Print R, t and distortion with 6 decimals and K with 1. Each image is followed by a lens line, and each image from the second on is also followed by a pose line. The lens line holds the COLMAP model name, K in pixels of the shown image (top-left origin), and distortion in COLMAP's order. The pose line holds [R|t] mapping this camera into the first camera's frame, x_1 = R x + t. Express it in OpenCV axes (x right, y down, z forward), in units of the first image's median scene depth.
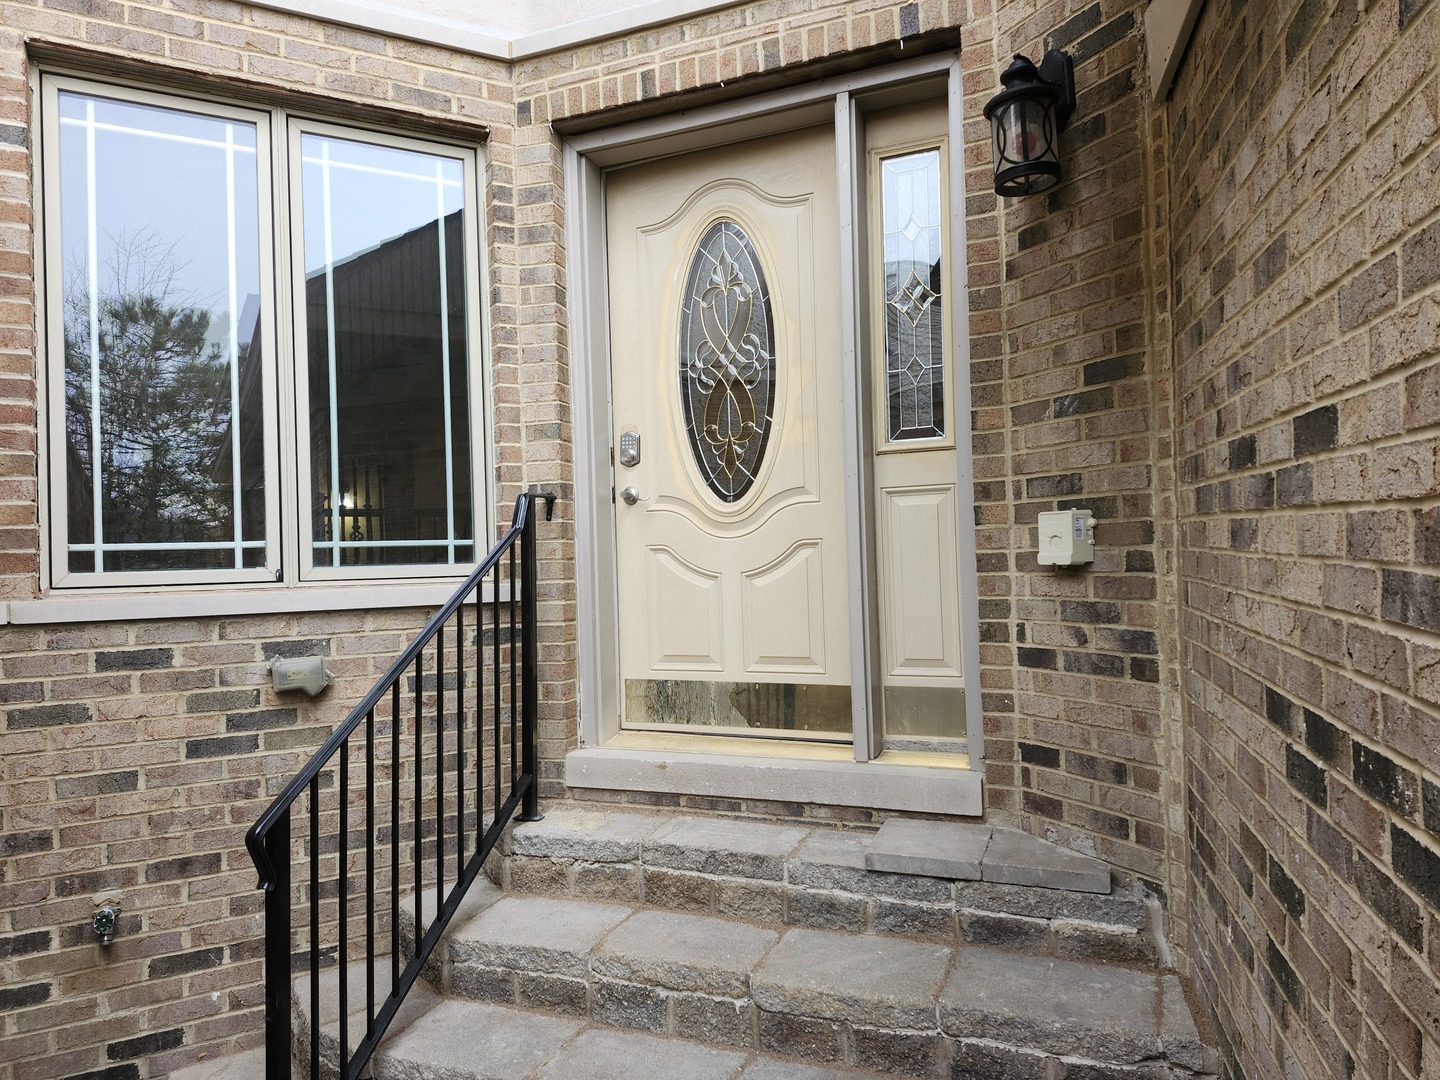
lens RADIAL K [[971.5, 0, 720.0], [0, 971.5, 540.0], [0, 0, 1]] dist [0.104775, -0.094509]
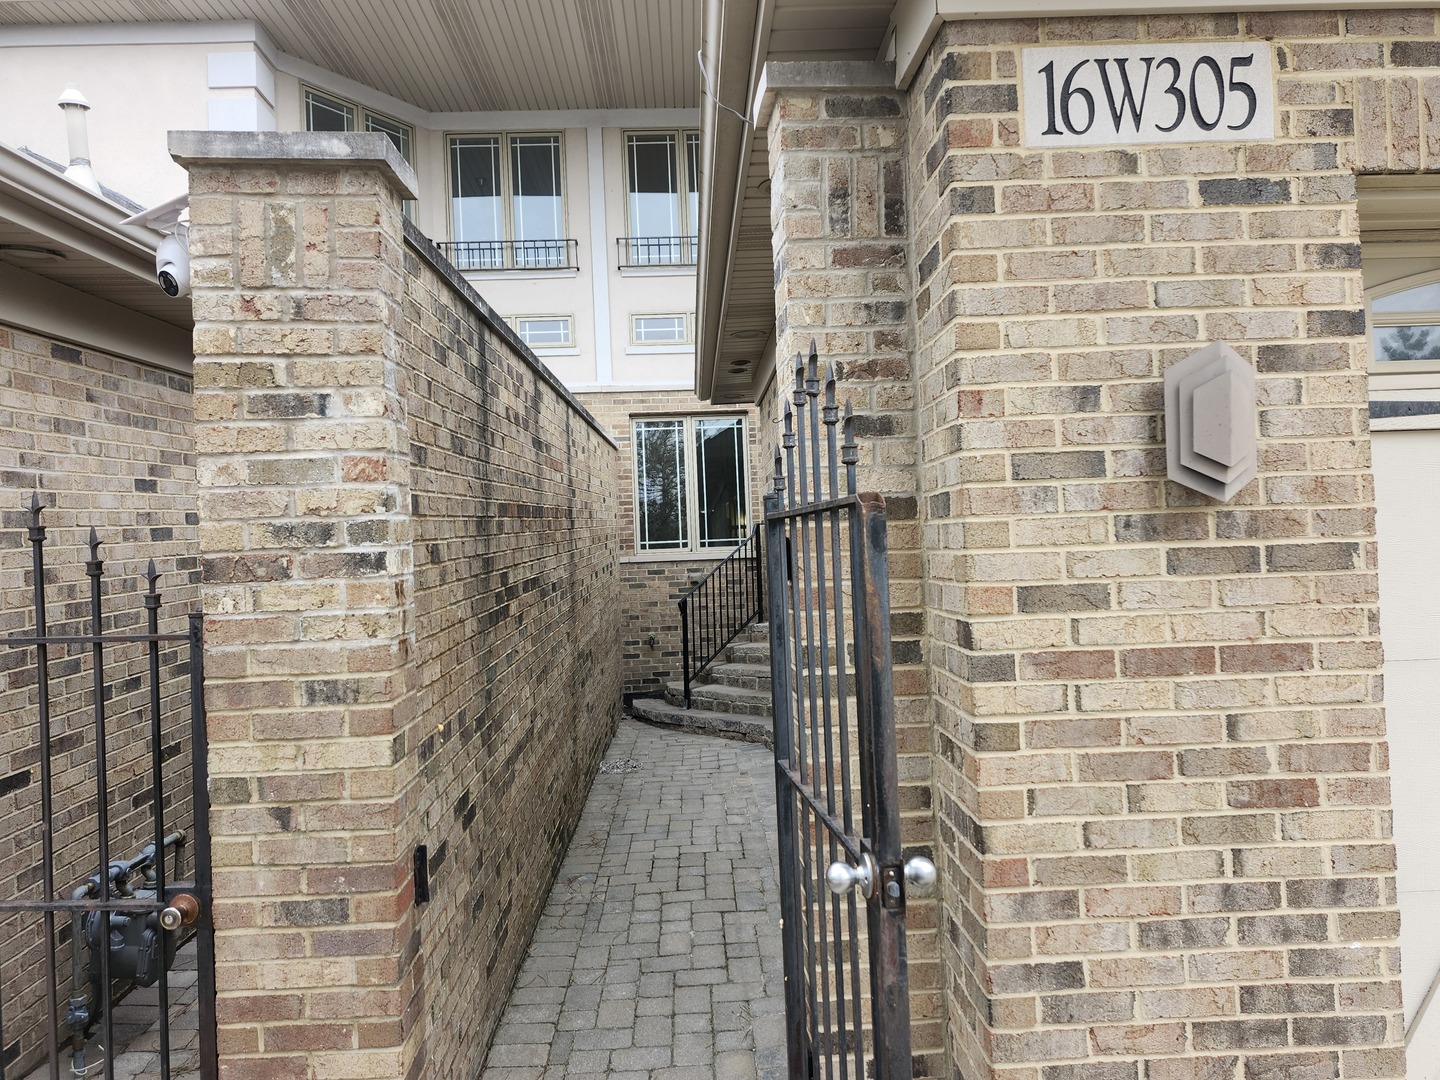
lens RADIAL K [[971.5, 0, 720.0], [0, 971.5, 540.0], [0, 0, 1]] dist [0.104775, -0.094509]
pose [[0.892547, -0.012614, -0.450779, 1.262419], [0.019094, 0.999769, 0.009829, -0.033349], [0.450551, -0.017380, 0.892582, -2.131245]]
